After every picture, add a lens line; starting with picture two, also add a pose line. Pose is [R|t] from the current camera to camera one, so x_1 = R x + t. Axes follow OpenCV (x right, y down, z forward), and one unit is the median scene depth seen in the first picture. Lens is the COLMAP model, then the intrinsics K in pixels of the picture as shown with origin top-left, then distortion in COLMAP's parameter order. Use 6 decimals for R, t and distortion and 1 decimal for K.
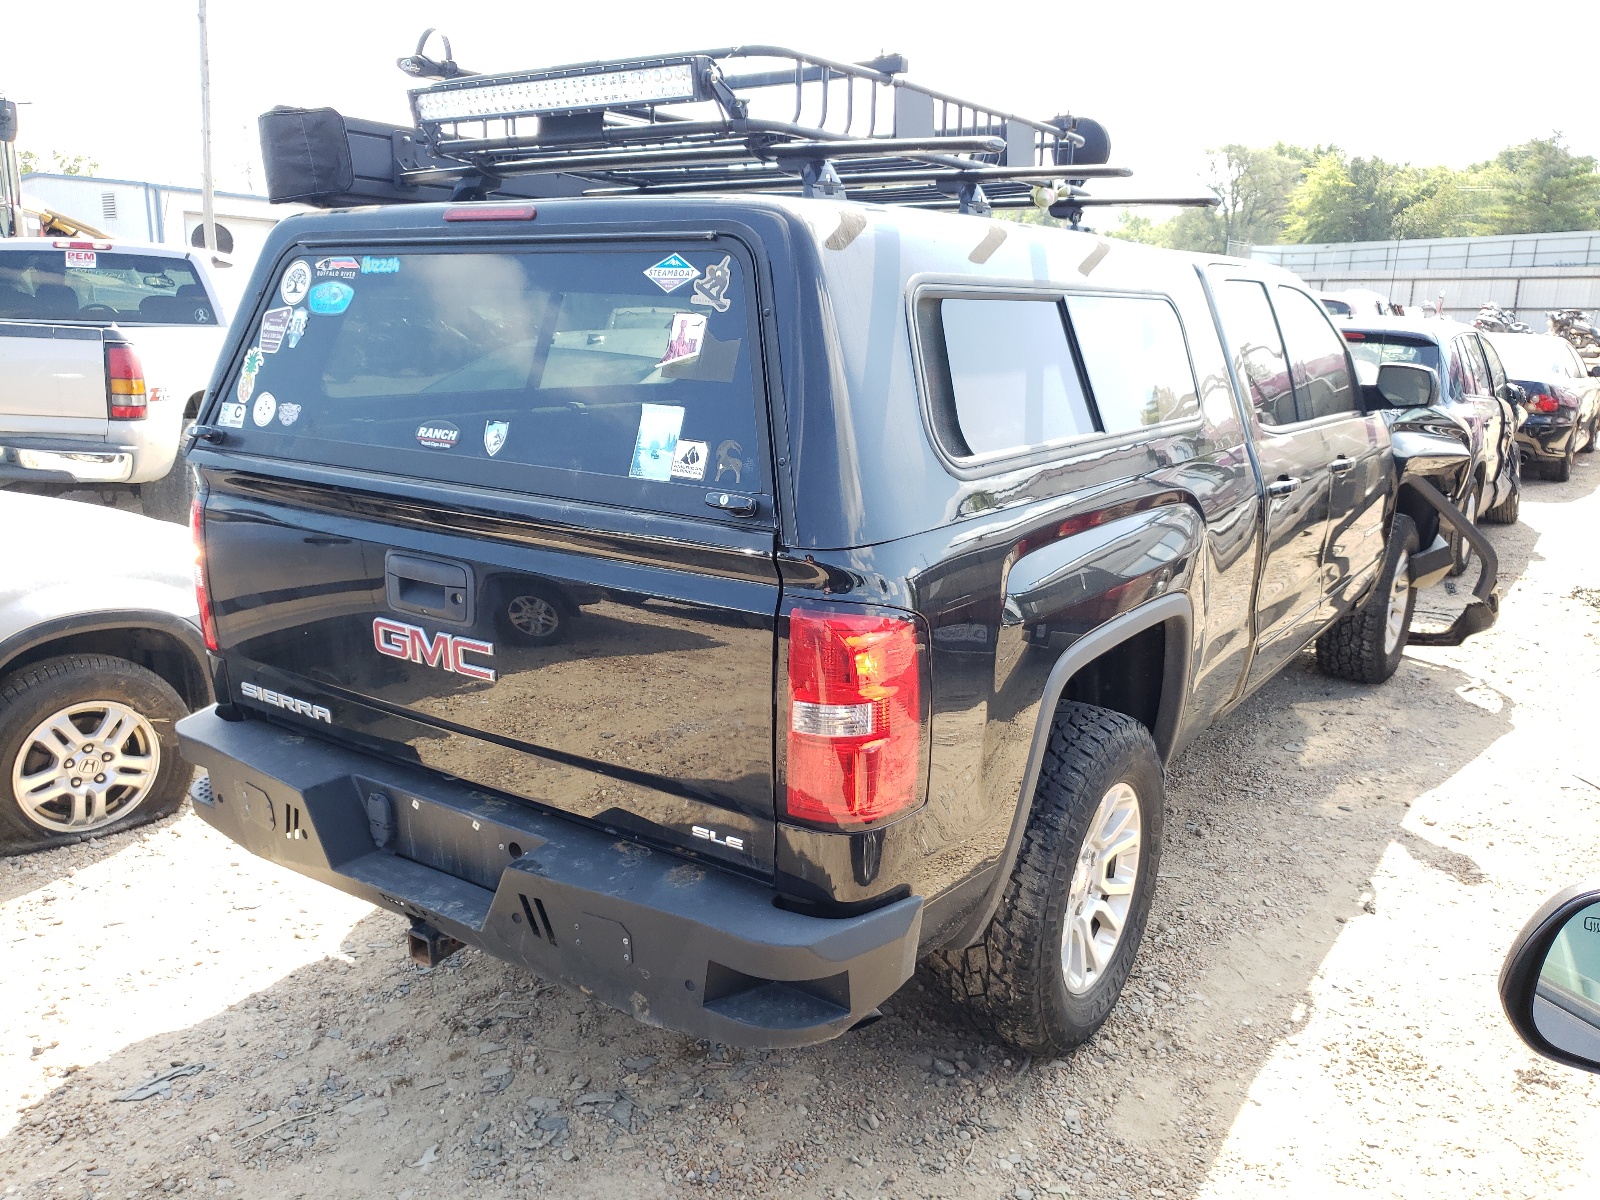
lens RADIAL K [[1255.0, 0, 800.0], [0, 1255.0, 600.0], [0, 0, 1]] dist [-0.000908, 0.001030]
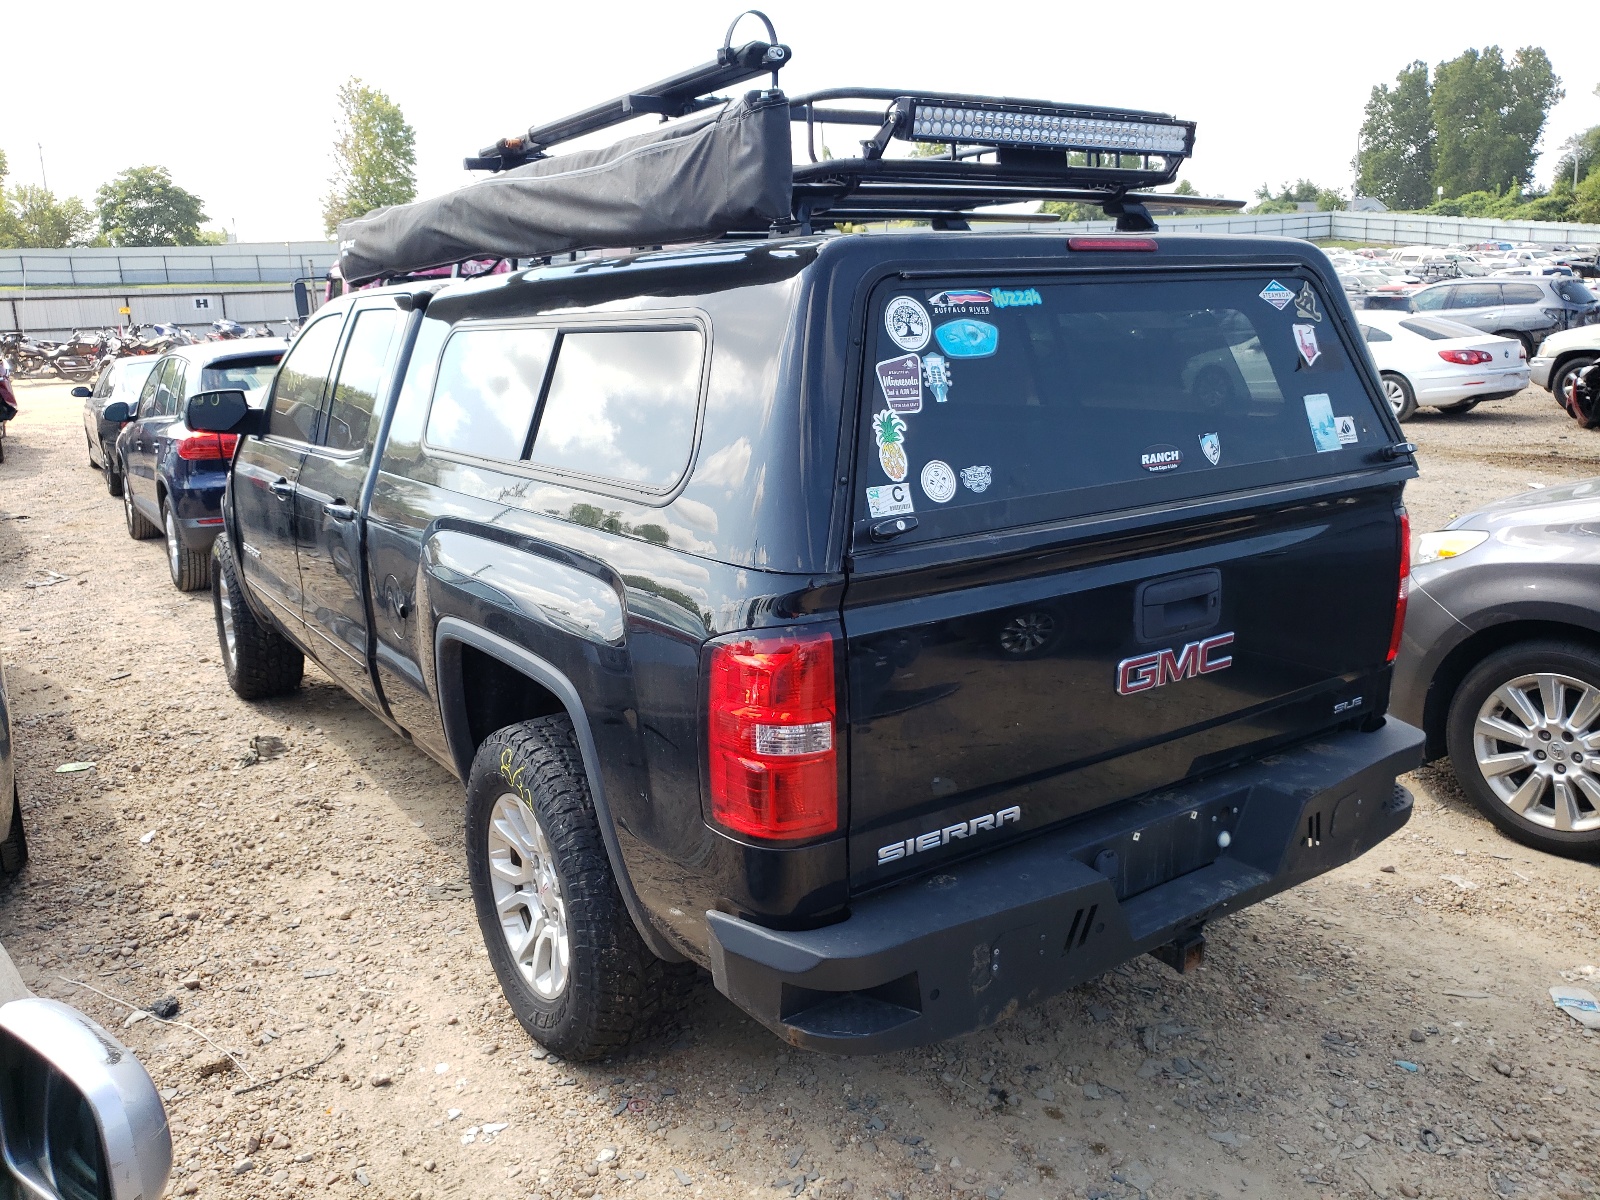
lens RADIAL K [[1255.0, 0, 800.0], [0, 1255.0, 600.0], [0, 0, 1]] dist [-0.000908, 0.001030]
pose [[0.369680, -0.241806, 0.897144, -1.235890], [0.256760, 0.954532, 0.151472, -0.231403], [-0.892979, 0.174354, 0.414957, 0.785387]]
